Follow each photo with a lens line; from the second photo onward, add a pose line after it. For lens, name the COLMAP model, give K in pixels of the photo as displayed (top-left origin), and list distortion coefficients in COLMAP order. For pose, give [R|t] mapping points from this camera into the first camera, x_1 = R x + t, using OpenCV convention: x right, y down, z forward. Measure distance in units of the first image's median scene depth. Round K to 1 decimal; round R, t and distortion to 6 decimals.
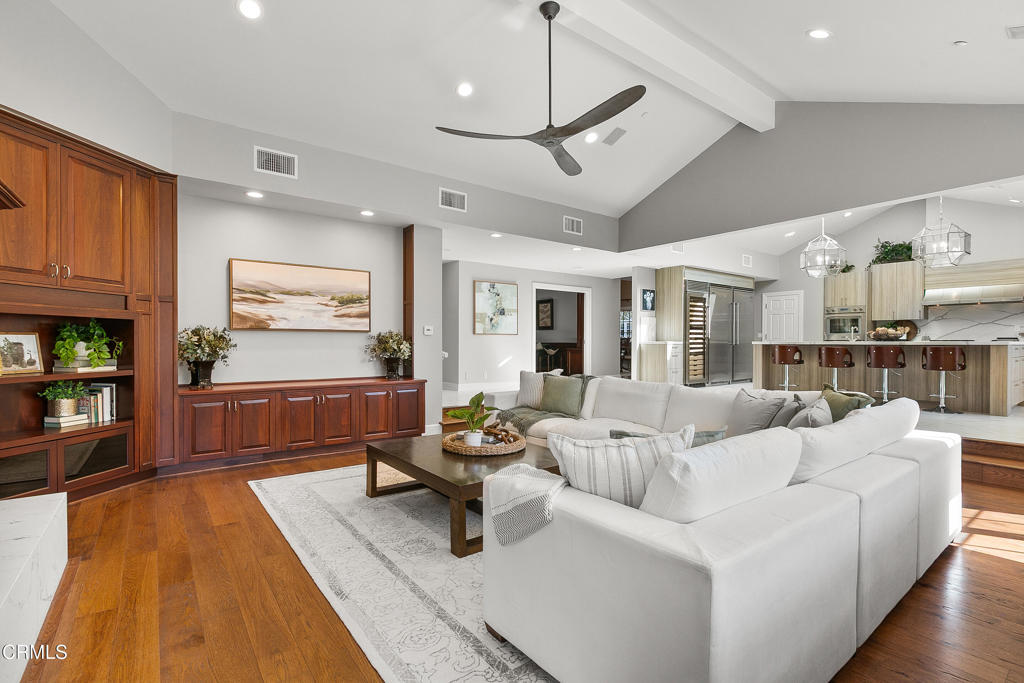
lens RADIAL K [[481.2, 0, 512.0], [0, 481.2, 341.5], [0, 0, 1]] dist [-0.002823, -0.000517]
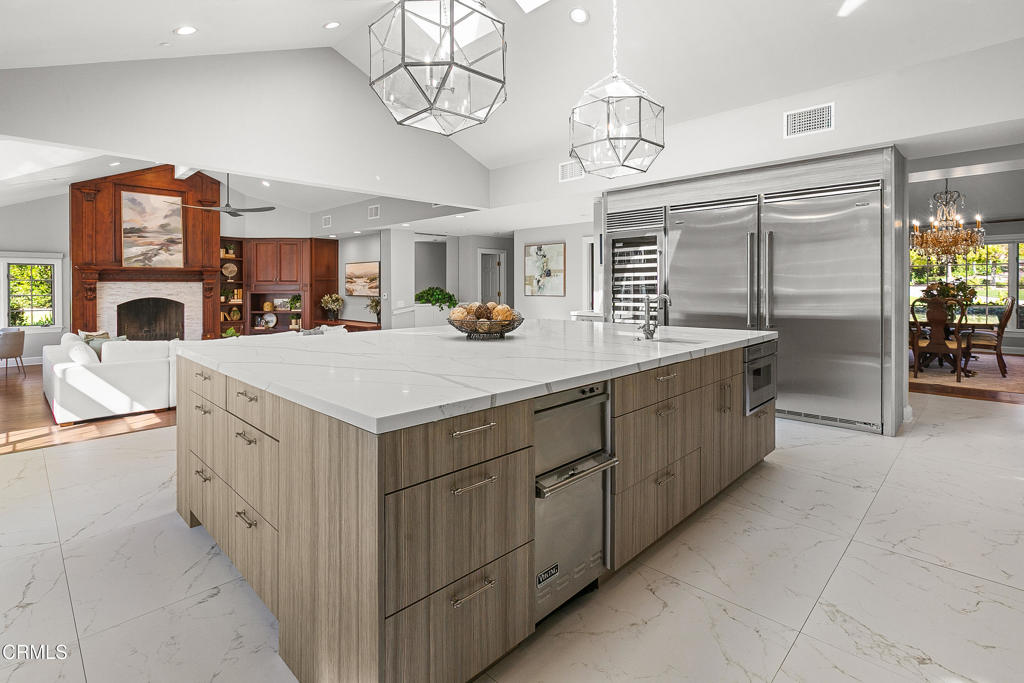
lens RADIAL K [[494.3, 0, 512.3], [0, 494.3, 284.7], [0, 0, 1]] dist [-0.002047, -0.000473]
pose [[0.141452, -0.004853, -0.989933, 0.951100], [0.003825, 0.999983, -0.004355, -0.033442], [0.989938, -0.003170, 0.141468, 0.769405]]
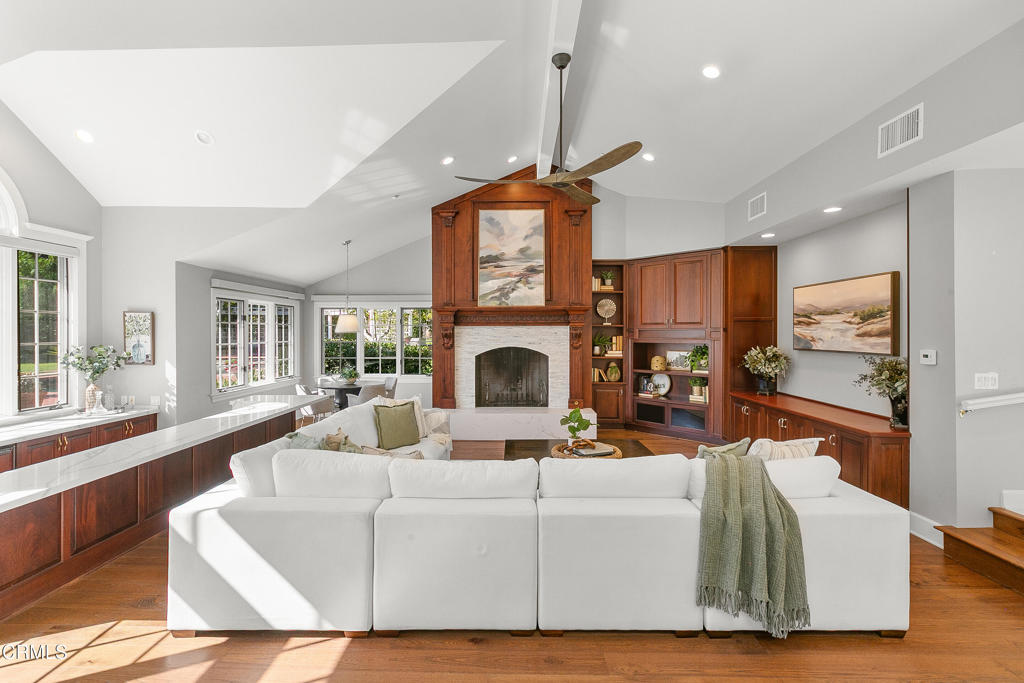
lens RADIAL K [[469.4, 0, 512.0], [0, 469.4, 341.5], [0, 0, 1]] dist [0.000012, -0.000091]
pose [[-0.615805, 0.012267, -0.787803, 0.383740], [0.001453, 0.999895, 0.014434, -0.033040], [0.787898, 0.007744, -0.615758, 0.621122]]
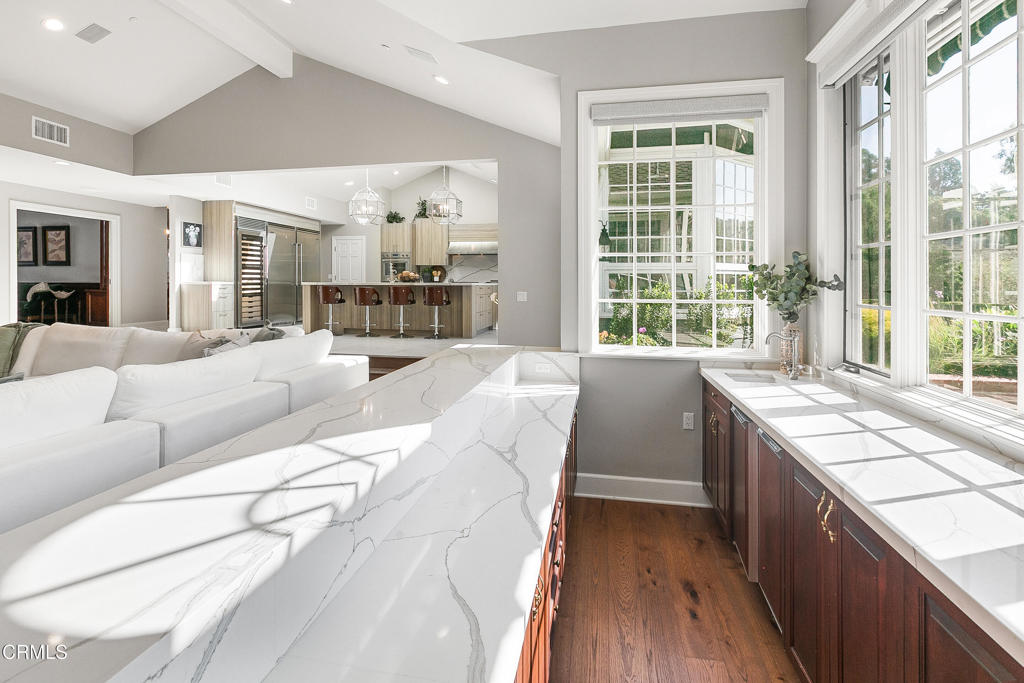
lens RADIAL K [[494.3, 0, 512.3], [0, 494.3, 284.7], [0, 0, 1]] dist [-0.002047, -0.000473]
pose [[0.740492, 0.001135, 0.672064, 0.110731], [-0.004395, 0.999985, 0.003154, 0.000020], [-0.672051, -0.005289, 0.740486, -0.071465]]
